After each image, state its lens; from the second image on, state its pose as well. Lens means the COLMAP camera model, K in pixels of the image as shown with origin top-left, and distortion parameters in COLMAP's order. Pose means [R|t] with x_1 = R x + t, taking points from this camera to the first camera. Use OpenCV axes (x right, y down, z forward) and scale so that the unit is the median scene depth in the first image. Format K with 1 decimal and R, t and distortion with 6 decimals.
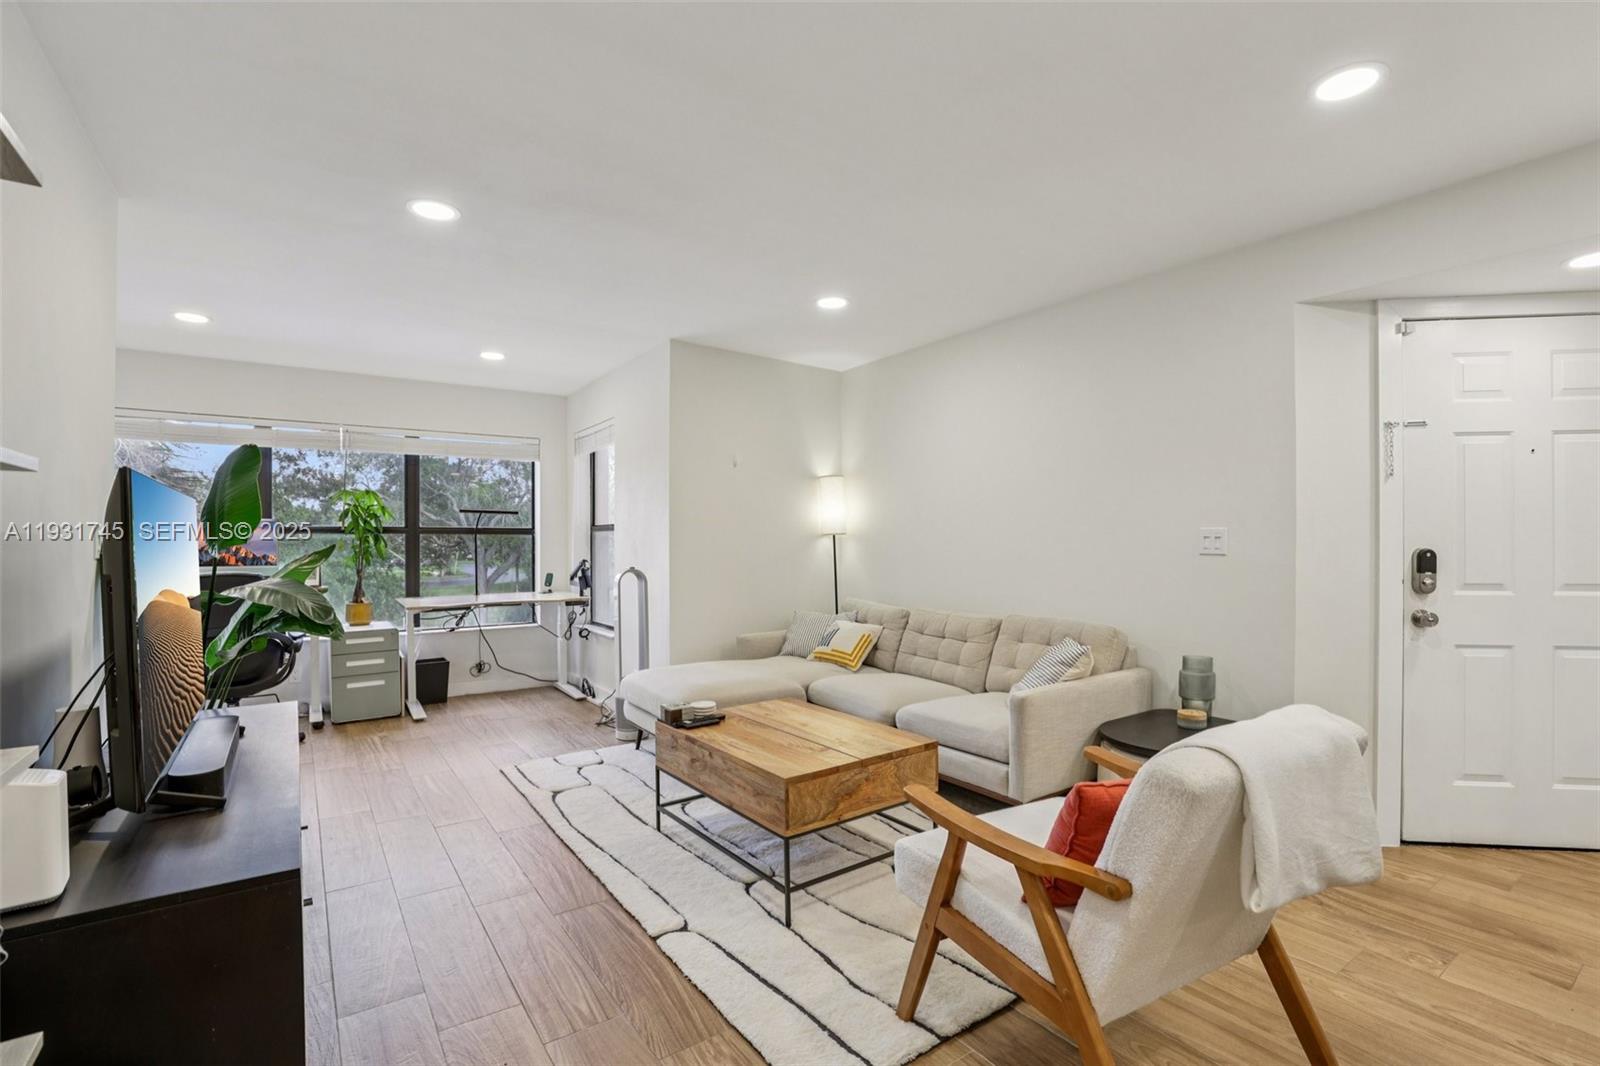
lens RADIAL K [[733.3, 0, 809.4], [0, 733.3, 539.5], [0, 0, 1]] dist [-0.028518, 0.001947]
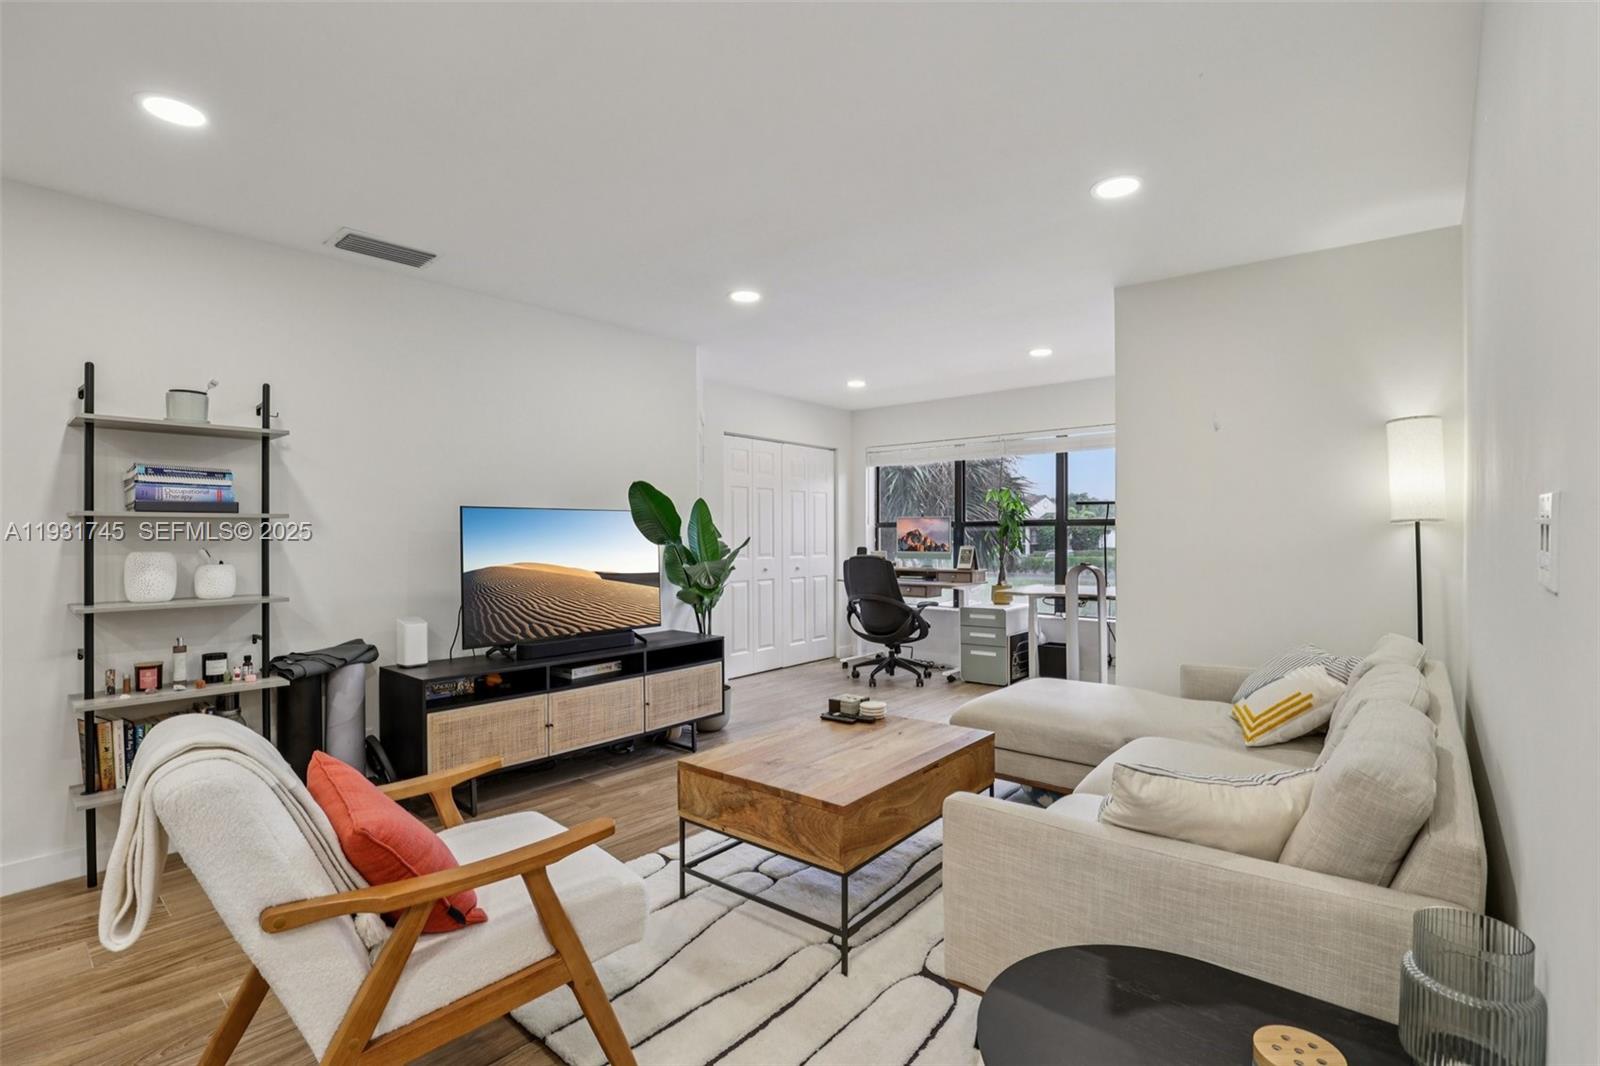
lens RADIAL K [[733.3, 0, 809.4], [0, 733.3, 539.5], [0, 0, 1]] dist [-0.028518, 0.001947]
pose [[0.249317, 0.008950, -0.968381, 0.441715], [0.006230, 0.999922, 0.010846, -0.002354], [0.968402, -0.008737, 0.249241, 0.390506]]
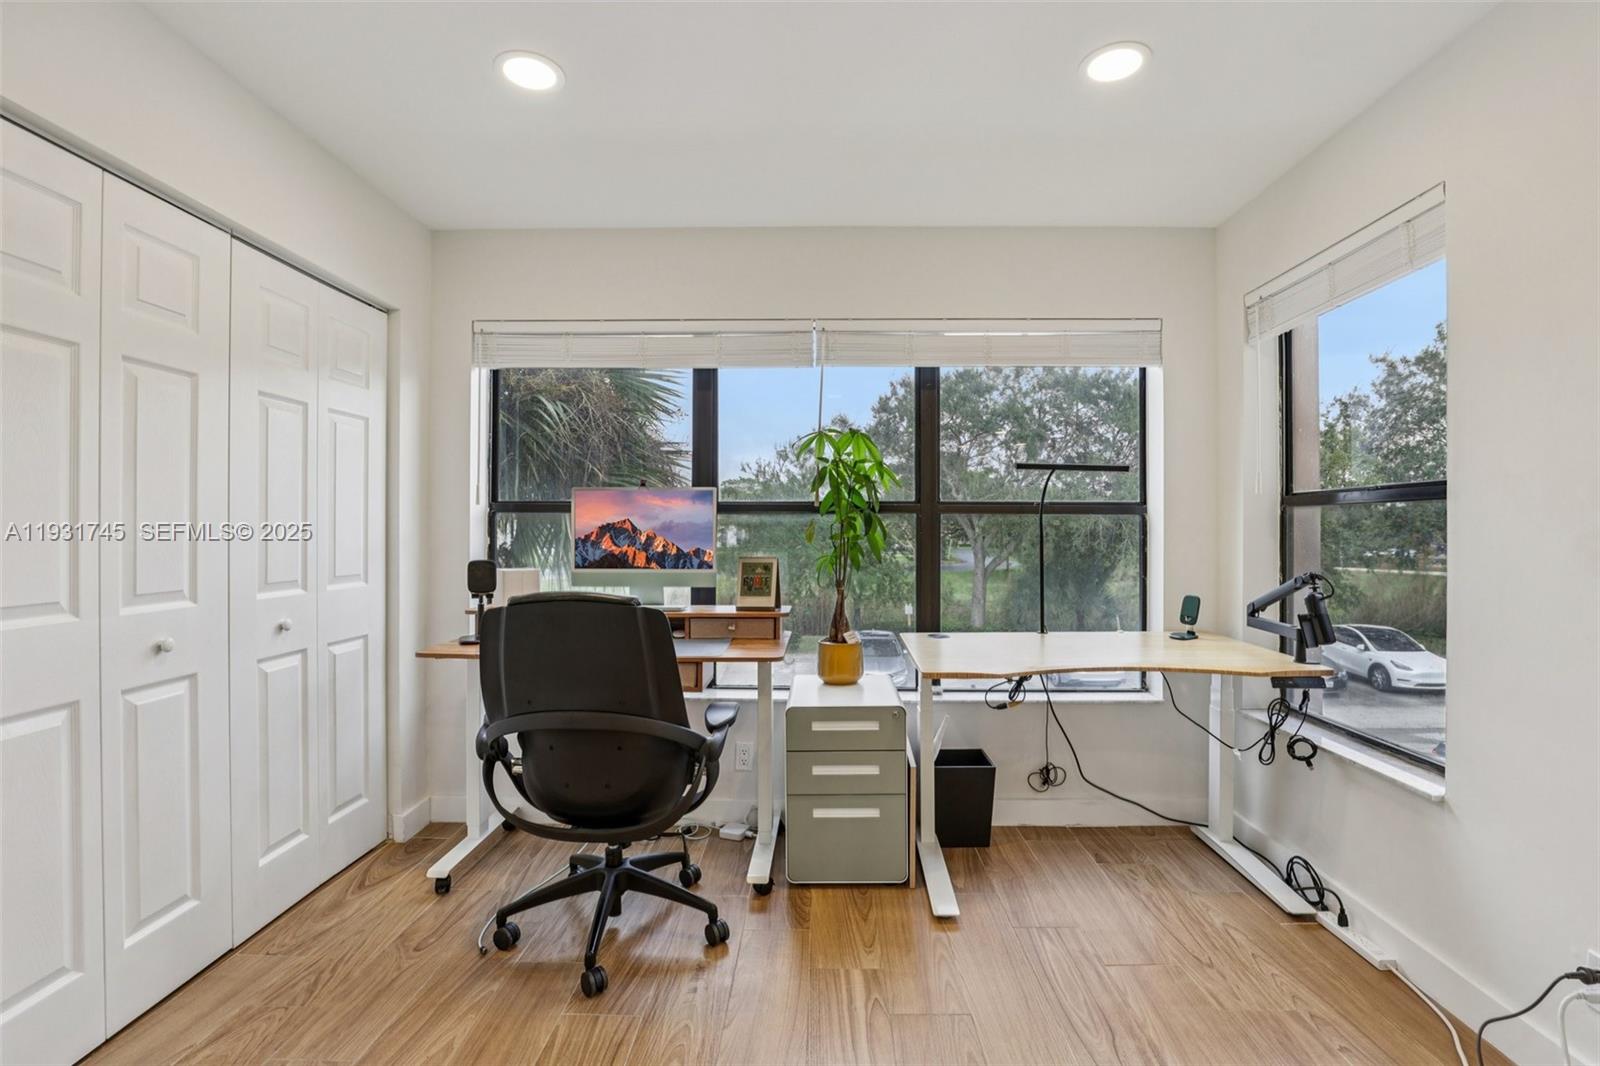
lens RADIAL K [[739.3, 0, 807.2], [0, 739.3, 530.2], [0, 0, 1]] dist [-0.025646, 0.000885]
pose [[0.801834, 0.005413, -0.597522, -0.304667], [-0.001822, 0.999976, 0.006615, 0.001160], [0.597544, -0.004215, 0.801825, 0.531167]]
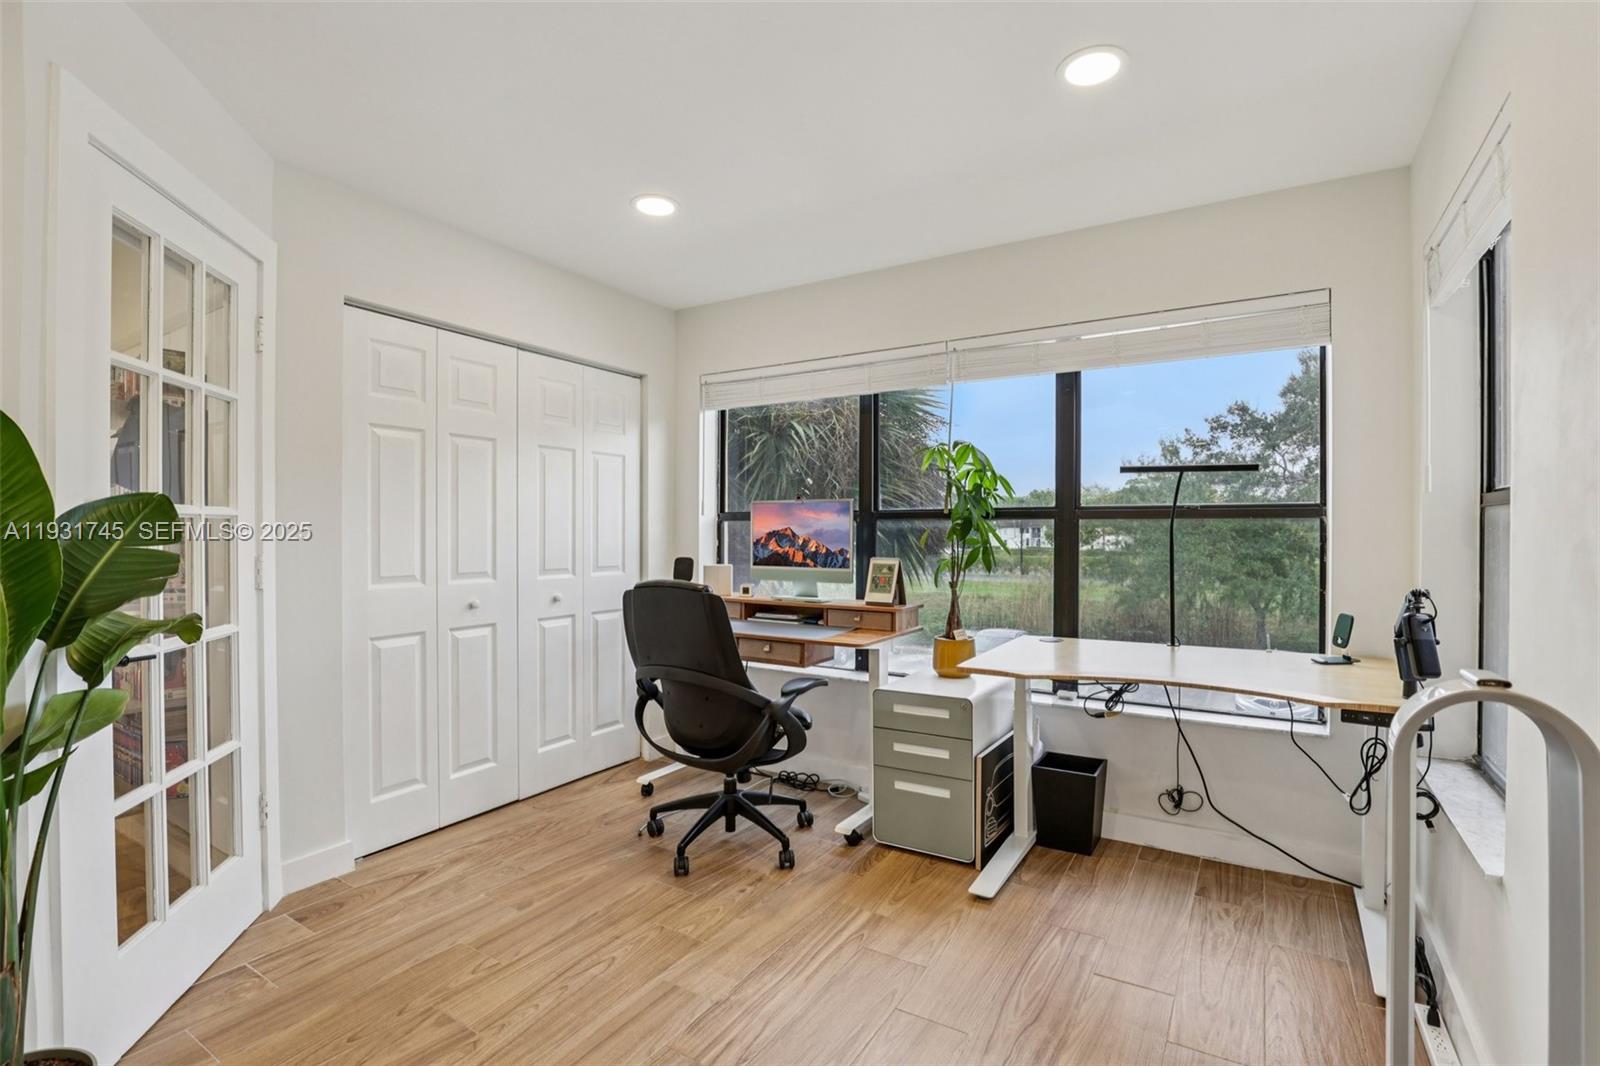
lens RADIAL K [[733.3, 0, 809.4], [0, 733.3, 539.5], [0, 0, 1]] dist [-0.028518, 0.001947]
pose [[0.385278, 0.013447, -0.922703, -0.119278], [0.001116, 0.999886, 0.015038, -0.001045], [0.922800, -0.006824, 0.385219, 0.648383]]
